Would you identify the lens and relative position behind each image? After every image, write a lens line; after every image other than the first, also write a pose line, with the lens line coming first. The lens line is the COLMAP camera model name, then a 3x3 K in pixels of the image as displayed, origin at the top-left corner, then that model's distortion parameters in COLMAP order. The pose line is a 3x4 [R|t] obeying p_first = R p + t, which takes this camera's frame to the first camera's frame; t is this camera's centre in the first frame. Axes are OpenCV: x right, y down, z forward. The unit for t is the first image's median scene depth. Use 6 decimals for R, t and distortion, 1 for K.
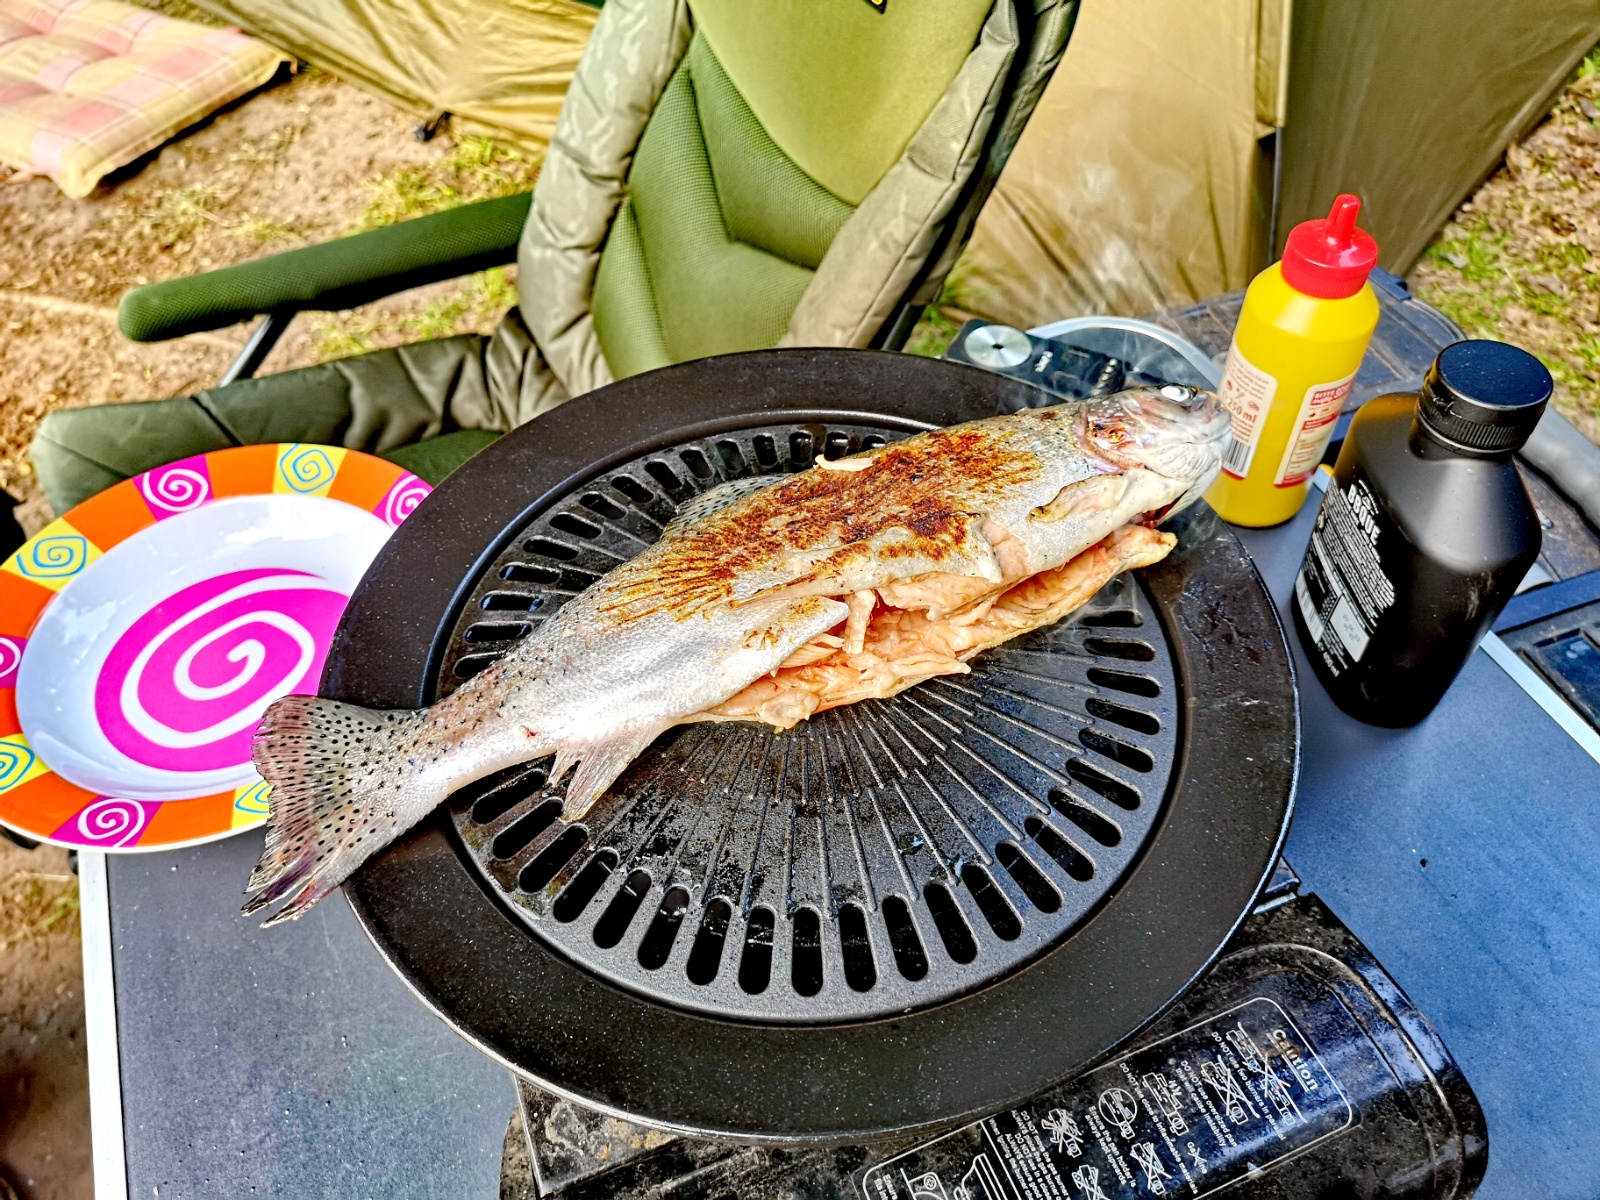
lens RADIAL K [[1271.6, 0, 799.8], [0, 1271.6, 600.1], [0, 0, 1]] dist [-0.003066, -0.016303]
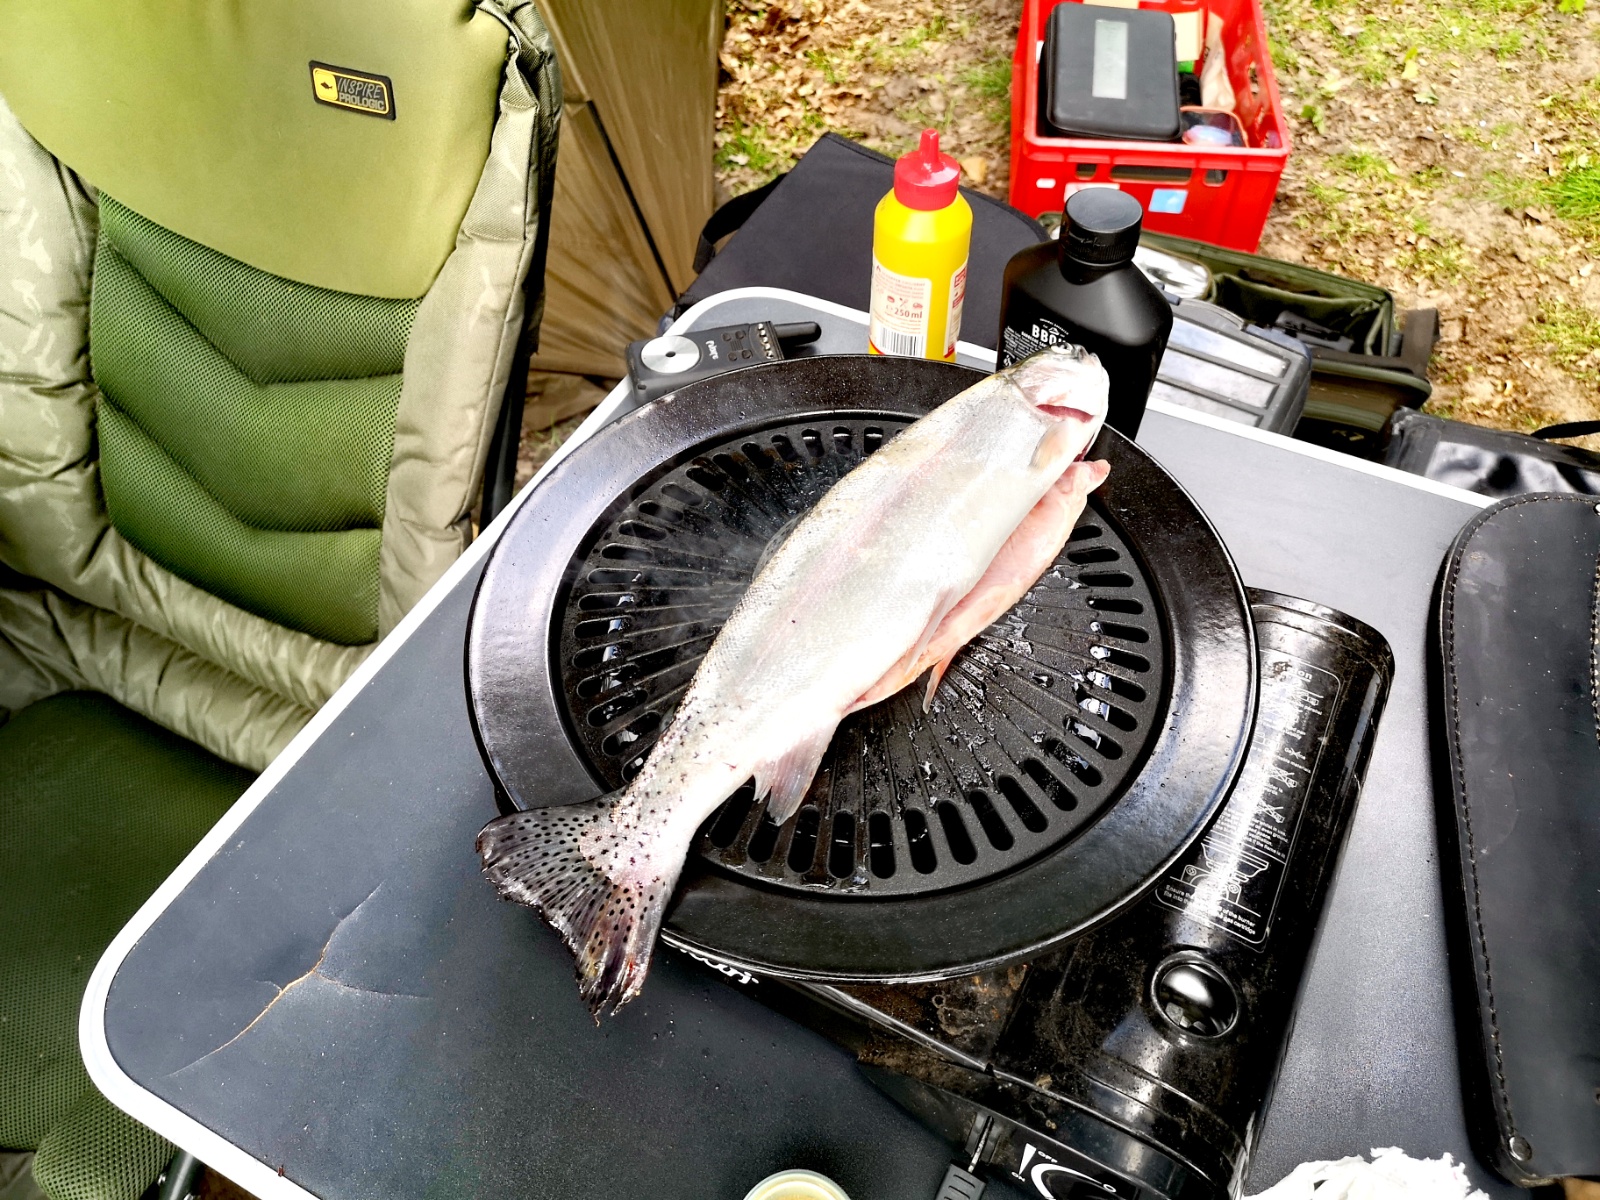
lens RADIAL K [[1271.6, 0, 797.5], [0, 1271.6, 600.4], [0, 0, 1]] dist [-0.003066, -0.016303]
pose [[0.759038, -0.484546, 0.434829, -0.244362], [0.481144, 0.867433, 0.126729, -0.065182], [-0.438591, 0.113023, 0.891551, -0.030847]]
